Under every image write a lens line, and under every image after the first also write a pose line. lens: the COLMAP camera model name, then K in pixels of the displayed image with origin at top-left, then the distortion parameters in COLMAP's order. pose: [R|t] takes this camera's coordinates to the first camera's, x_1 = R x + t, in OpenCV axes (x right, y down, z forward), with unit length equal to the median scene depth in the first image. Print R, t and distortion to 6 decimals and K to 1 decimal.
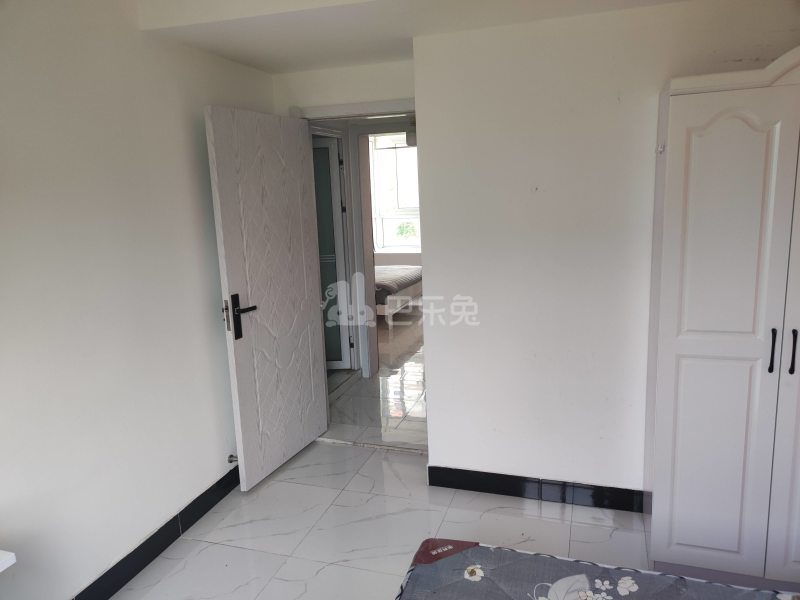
lens RADIAL K [[580.2, 0, 400.0], [0, 580.2, 300.0], [0, 0, 1]] dist [-0.000199, -0.002381]
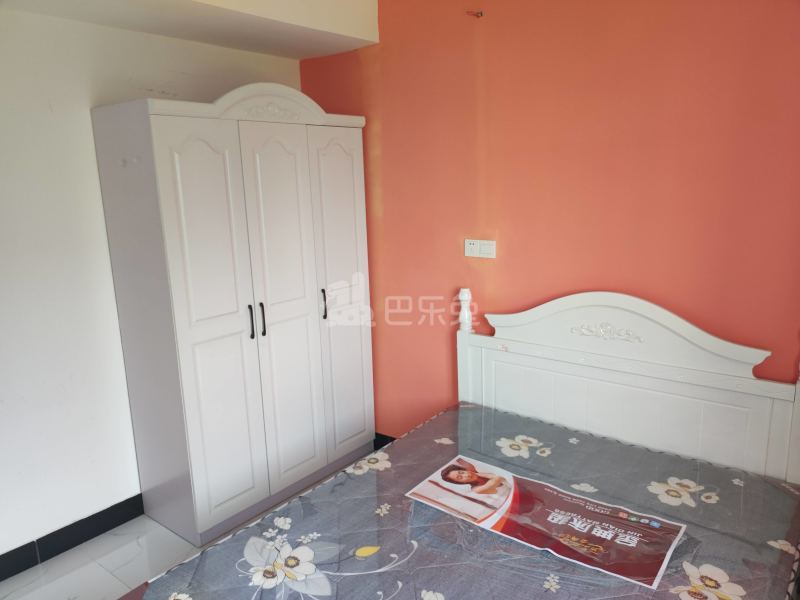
lens RADIAL K [[576.7, 0, 400.0], [0, 576.7, 300.0], [0, 0, 1]] dist [0.004794, 0.002182]
pose [[0.347802, -0.155964, 0.924505, -0.450925], [0.189837, 0.977357, 0.093463, -0.019726], [-0.918148, 0.142999, 0.369534, 0.216292]]
